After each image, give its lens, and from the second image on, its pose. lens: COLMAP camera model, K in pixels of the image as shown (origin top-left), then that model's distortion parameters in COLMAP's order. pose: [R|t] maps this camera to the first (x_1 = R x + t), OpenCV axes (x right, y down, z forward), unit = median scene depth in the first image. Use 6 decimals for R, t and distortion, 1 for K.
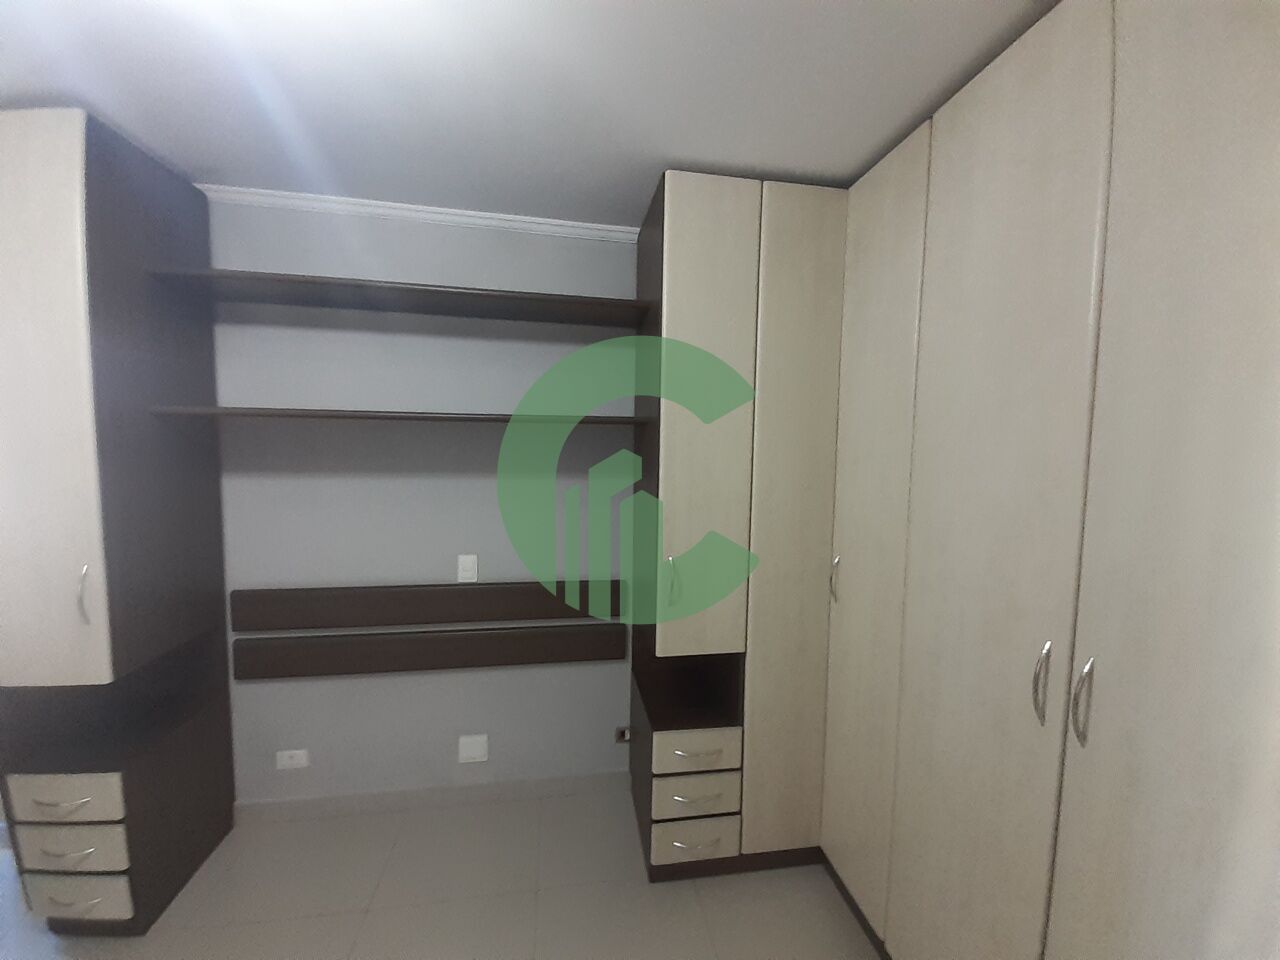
lens RADIAL K [[502.2, 0, 638.6], [0, 502.2, 482.2], [0, 0, 1]] dist [0.008170, -0.010526]
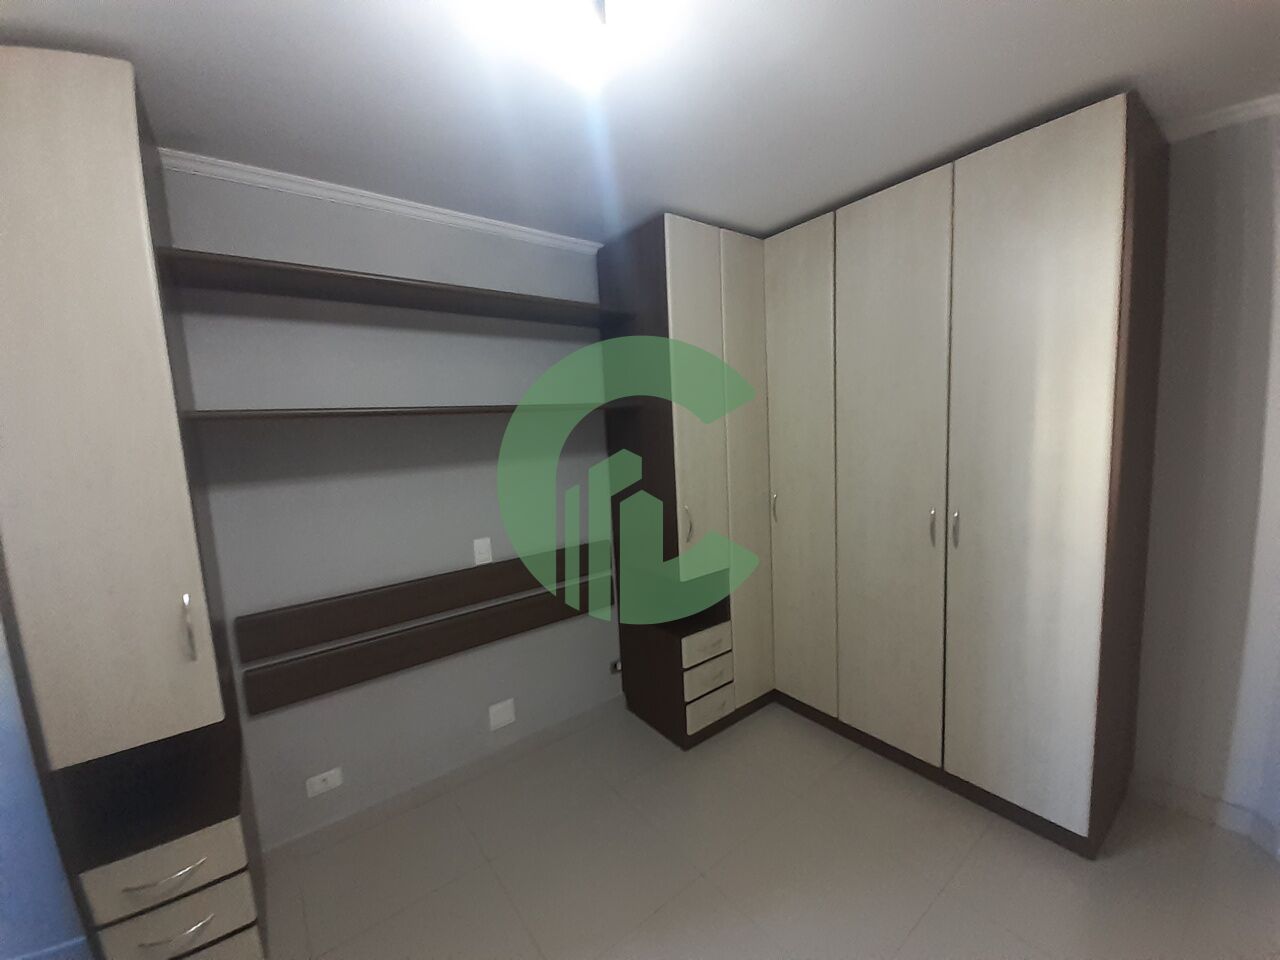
lens RADIAL K [[502.2, 0, 642.6], [0, 502.2, 482.4], [0, 0, 1]] dist [0.008170, -0.010526]
pose [[0.879040, -0.116909, 0.462191, -0.547996], [0.100597, 0.993124, 0.059880, -0.003684], [-0.466013, -0.006142, 0.884757, -0.111948]]
